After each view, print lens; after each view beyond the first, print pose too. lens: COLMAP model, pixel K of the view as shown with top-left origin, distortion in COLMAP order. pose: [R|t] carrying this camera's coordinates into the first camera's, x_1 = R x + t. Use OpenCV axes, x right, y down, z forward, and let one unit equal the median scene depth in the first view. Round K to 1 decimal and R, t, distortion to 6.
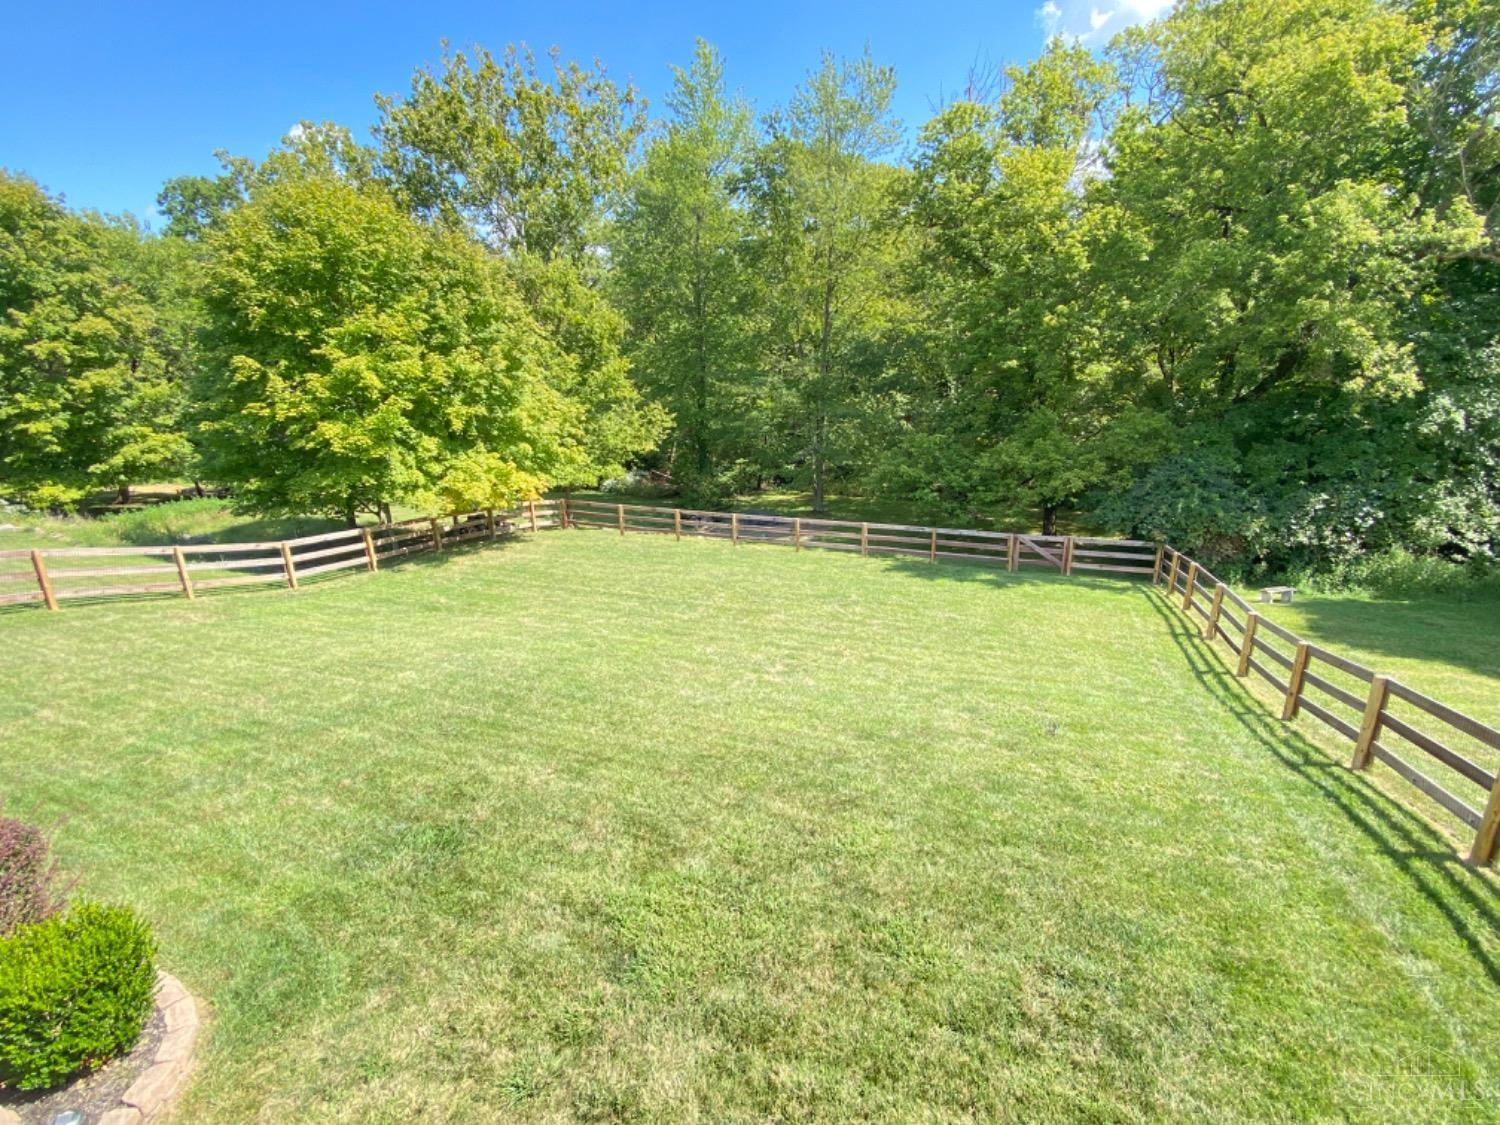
lens RADIAL K [[687.6, 0, 745.8], [0, 687.6, 564.0], [0, 0, 1]] dist [-0.001912, -0.011604]
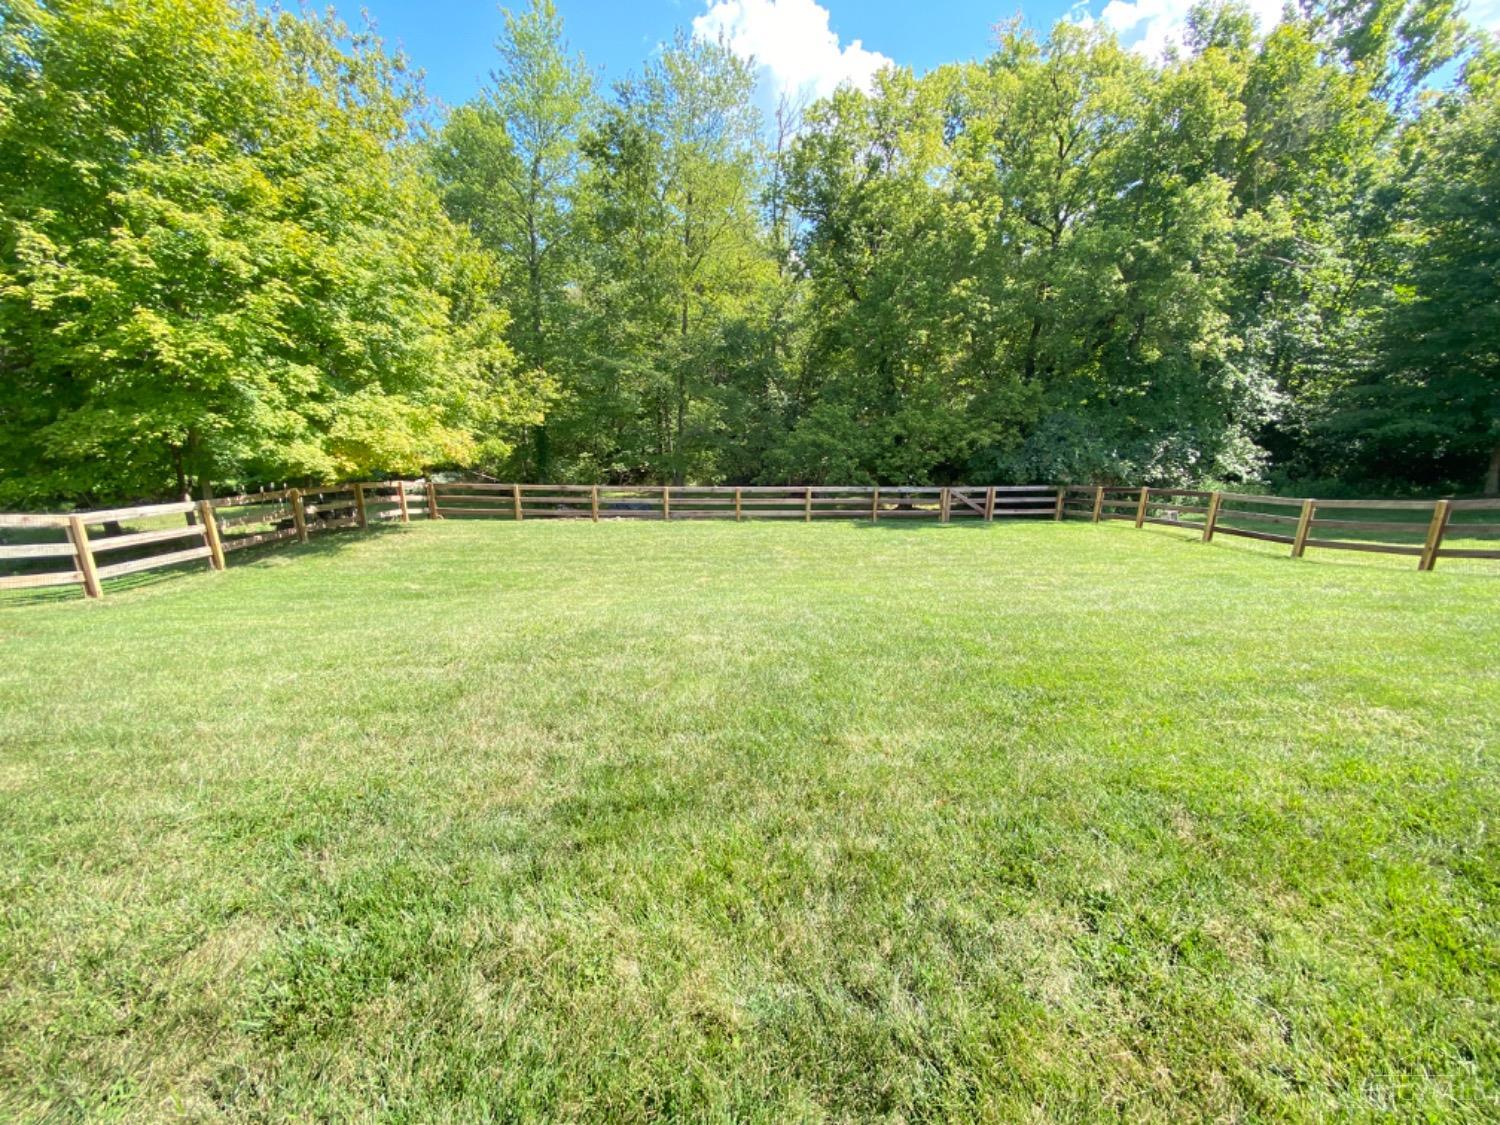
lens RADIAL K [[611.8, 0, 754.0], [0, 611.8, 561.6], [0, 0, 1]] dist [0.023052, -0.023082]
pose [[0.906247, -0.086081, 0.413892, -0.326939], [0.097150, 0.995253, -0.005725, 0.054643], [-0.411434, 0.045398, 0.910308, 0.276670]]
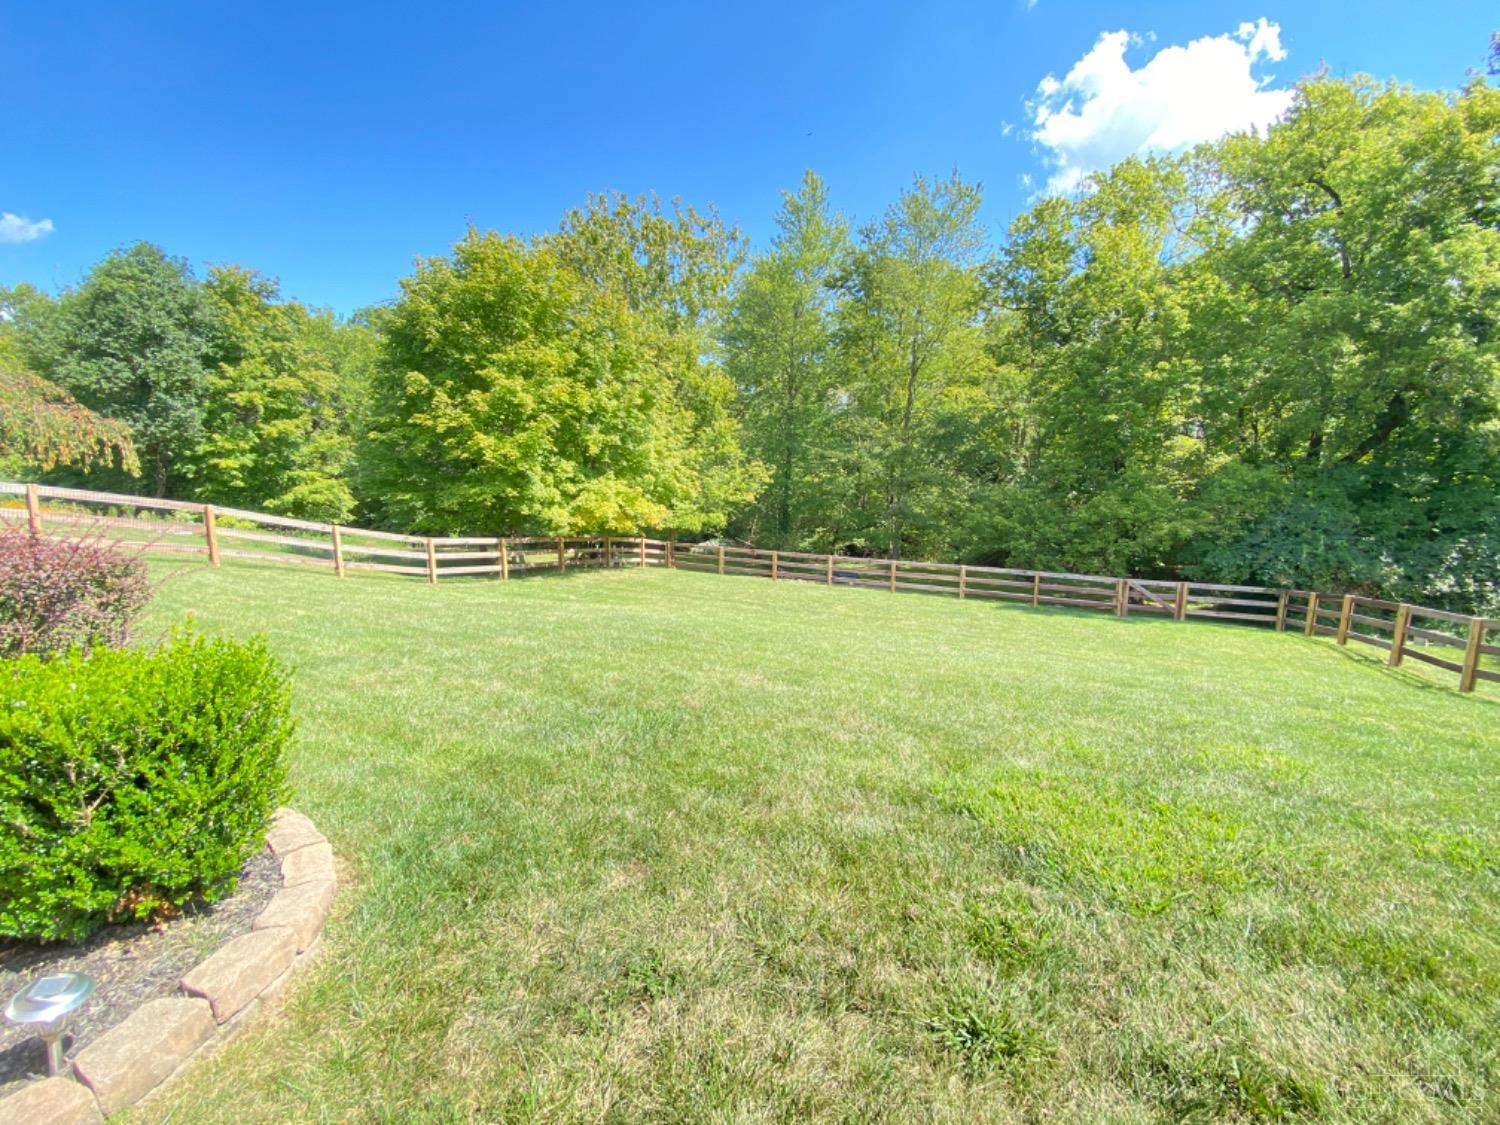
lens RADIAL K [[601.0, 0, 750.0], [0, 601.0, 562.5], [0, 0, 1]] dist [0.012130, -0.017173]
pose [[0.995982, 0.041413, -0.079408, -0.088960], [-0.052421, 0.988480, -0.141984, 0.096558], [0.072613, 0.145576, 0.986679, 0.099819]]
